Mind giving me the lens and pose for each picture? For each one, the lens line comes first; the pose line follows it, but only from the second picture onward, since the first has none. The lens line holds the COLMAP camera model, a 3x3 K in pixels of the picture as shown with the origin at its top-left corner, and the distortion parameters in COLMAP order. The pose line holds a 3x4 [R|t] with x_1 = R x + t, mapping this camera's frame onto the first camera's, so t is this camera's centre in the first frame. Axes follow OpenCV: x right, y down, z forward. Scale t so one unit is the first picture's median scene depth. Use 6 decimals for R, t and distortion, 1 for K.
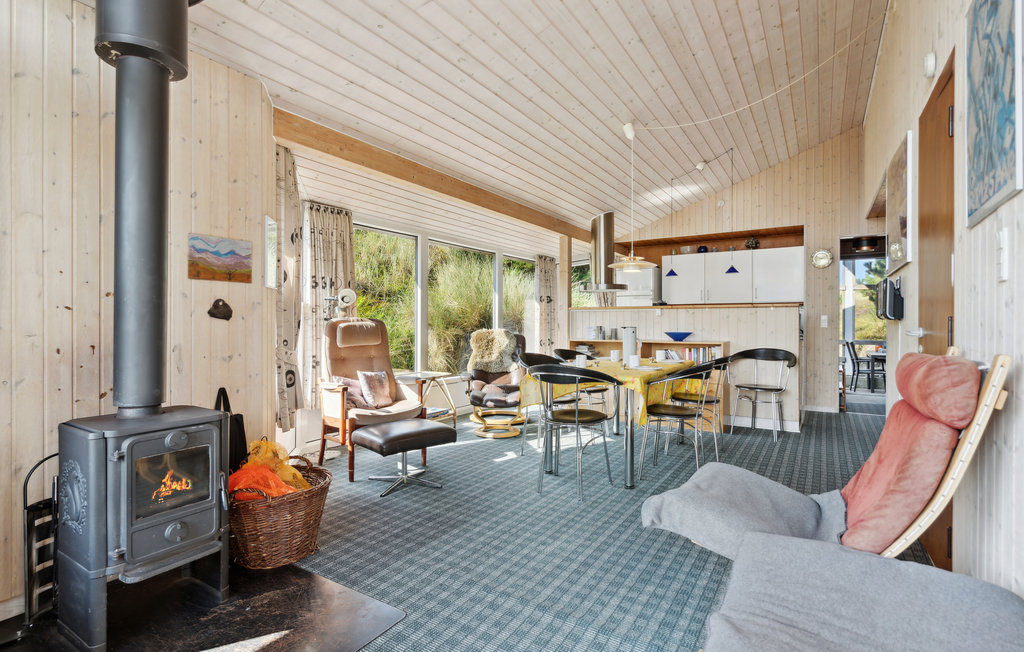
lens RADIAL K [[488.9, 0, 512.0], [0, 488.9, 326.0], [0, 0, 1]] dist [-0.000334, -0.000024]
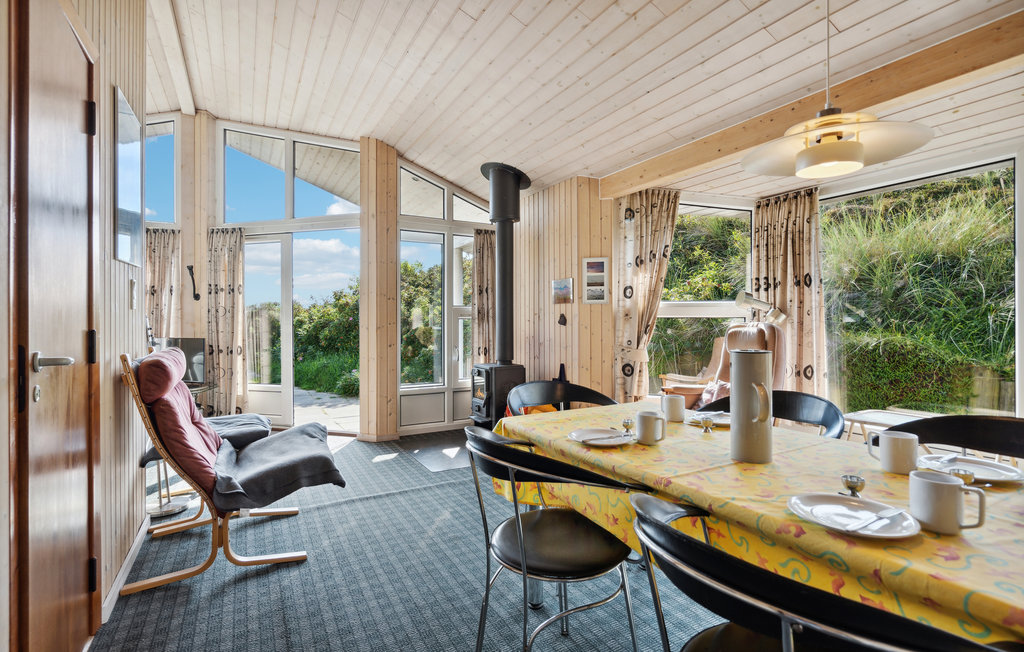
lens RADIAL K [[482.4, 0, 509.1], [0, 482.4, 305.3], [0, 0, 1]] dist [-0.000430, -0.000021]
pose [[-0.483173, -0.026935, -0.875111, 1.050047], [-0.005240, 0.999598, -0.027873, -0.035145], [0.875509, -0.008882, -0.483120, 1.682919]]
